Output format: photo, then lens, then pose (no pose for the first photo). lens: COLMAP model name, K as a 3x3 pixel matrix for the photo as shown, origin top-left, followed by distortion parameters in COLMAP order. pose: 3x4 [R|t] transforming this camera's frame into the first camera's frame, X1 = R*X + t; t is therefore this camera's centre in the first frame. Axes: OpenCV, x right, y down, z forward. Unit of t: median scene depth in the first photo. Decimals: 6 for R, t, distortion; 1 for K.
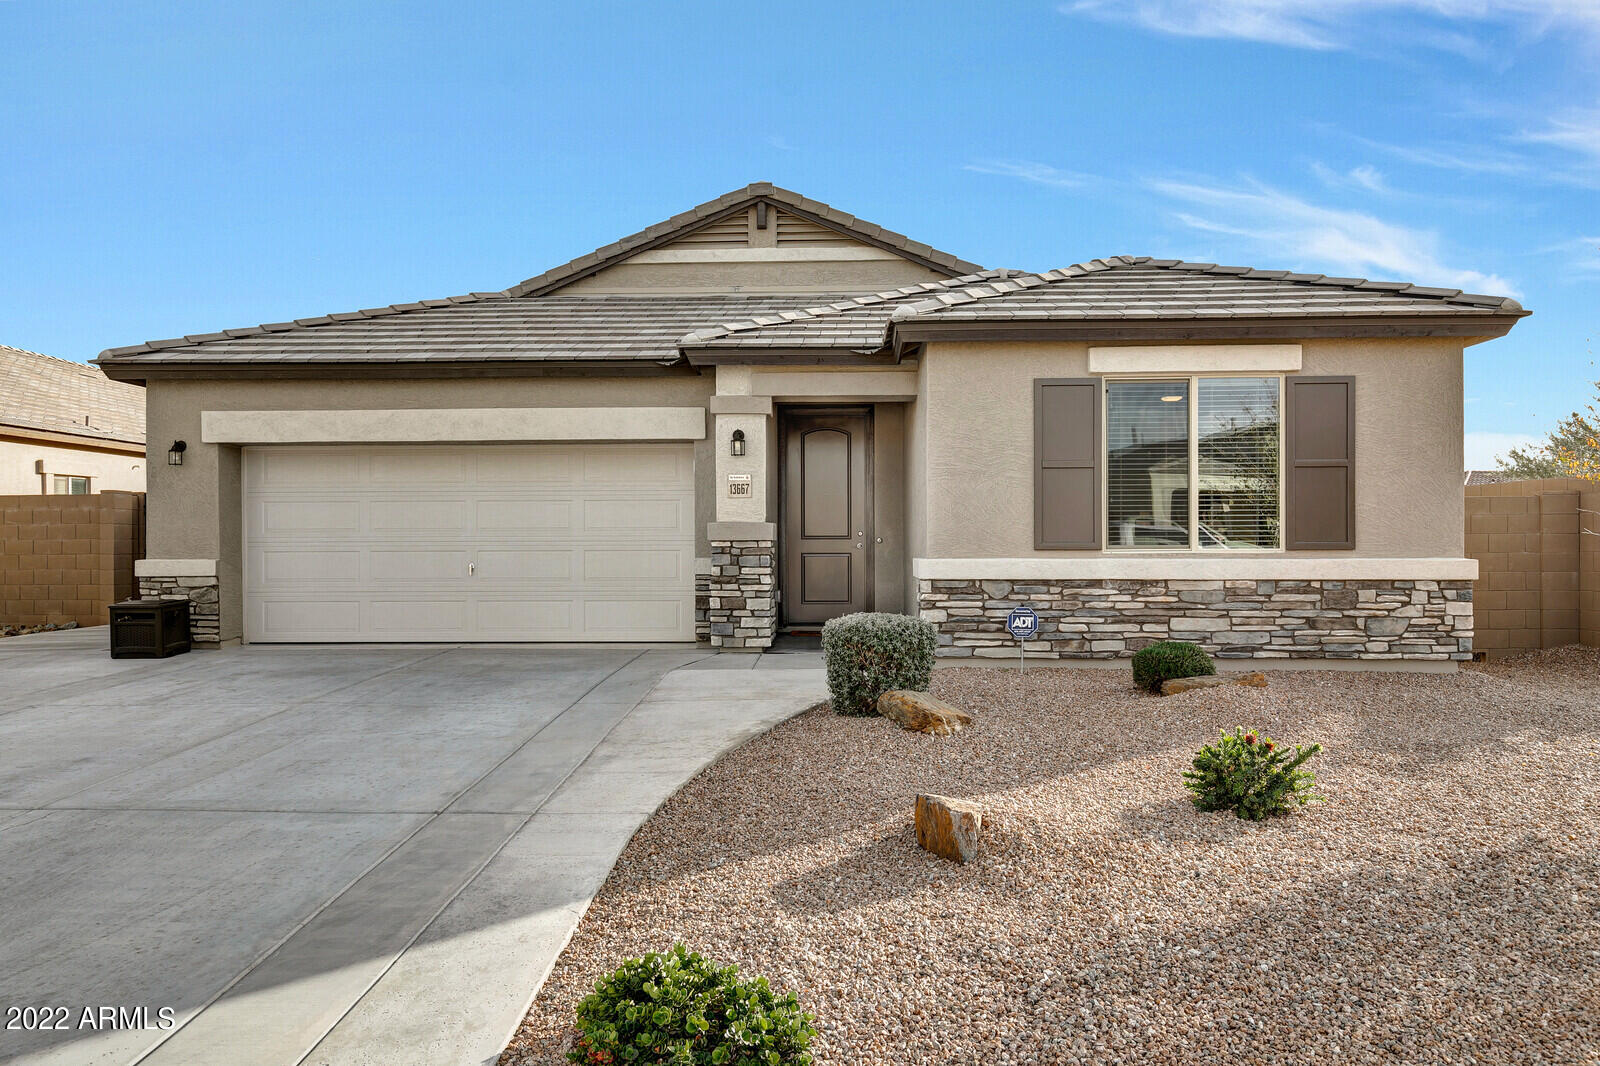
lens RADIAL K [[1124.6, 0, 797.7], [0, 1124.6, 525.0], [0, 0, 1]] dist [0.026384, -0.002487]
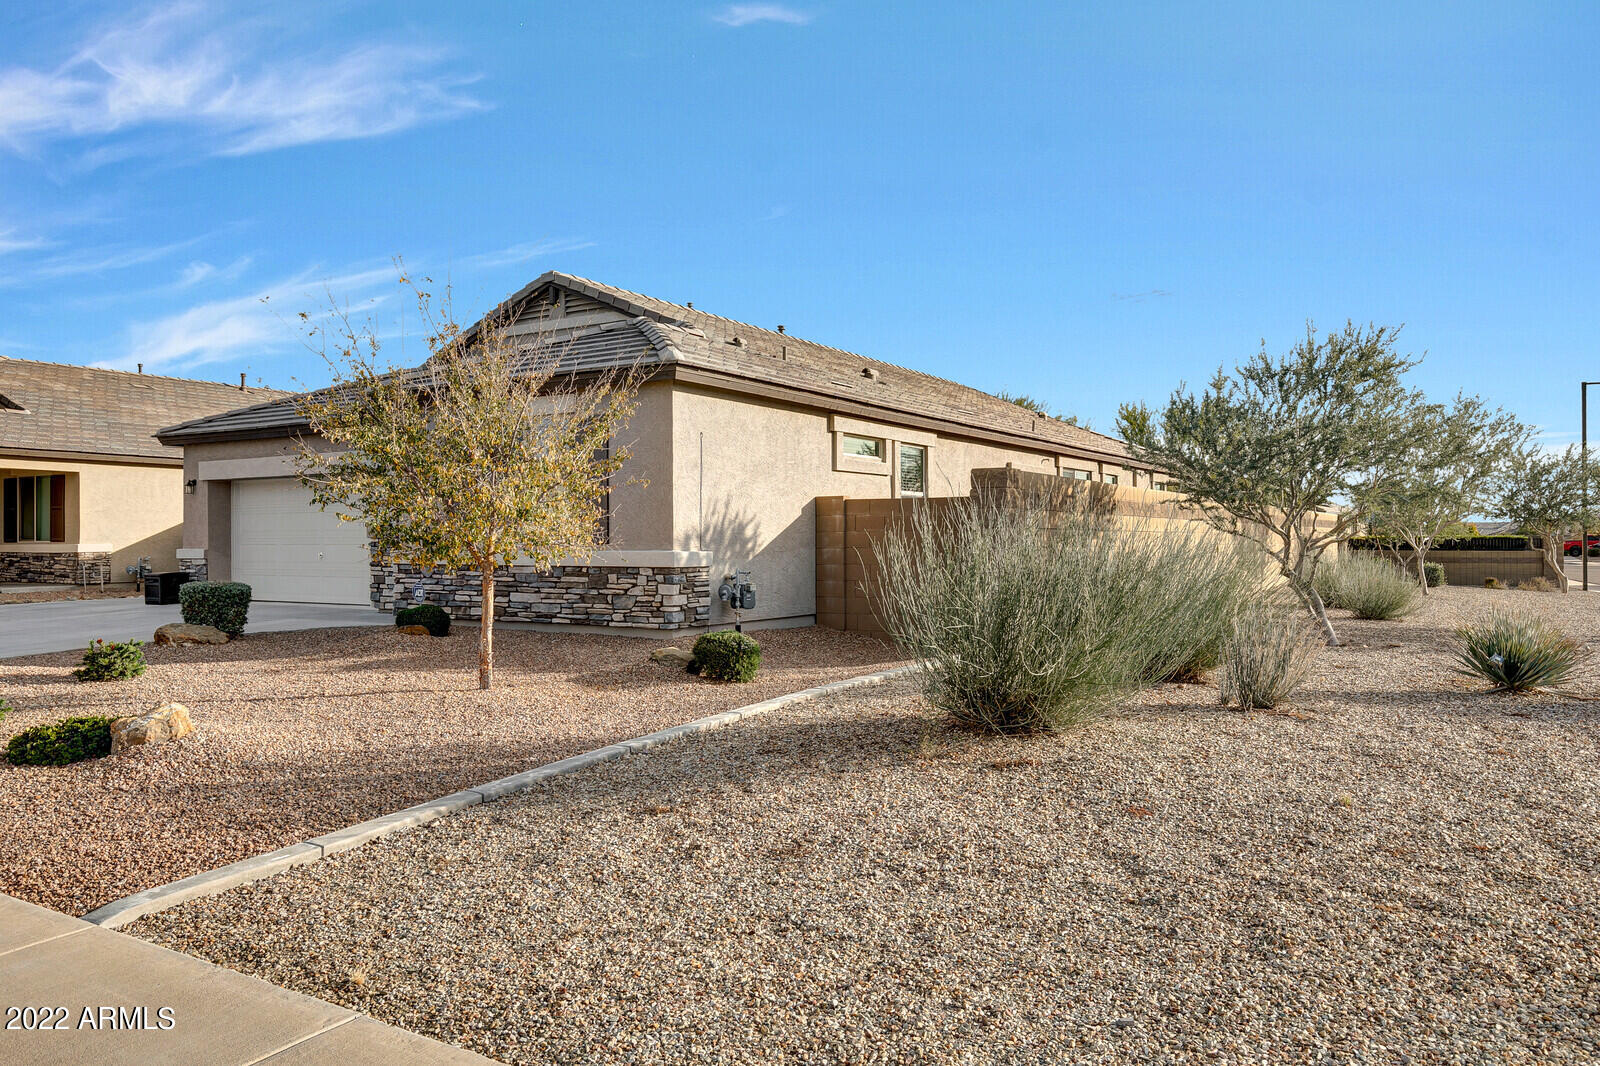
lens RADIAL K [[1124.6, 0, 797.7], [0, 1124.6, 525.0], [0, 0, 1]] dist [0.026384, -0.002487]
pose [[0.870612, -0.007061, -0.491920, 1.324441], [0.009541, 0.999951, 0.002533, -0.002054], [0.491879, -0.006898, 0.870637, -0.046113]]
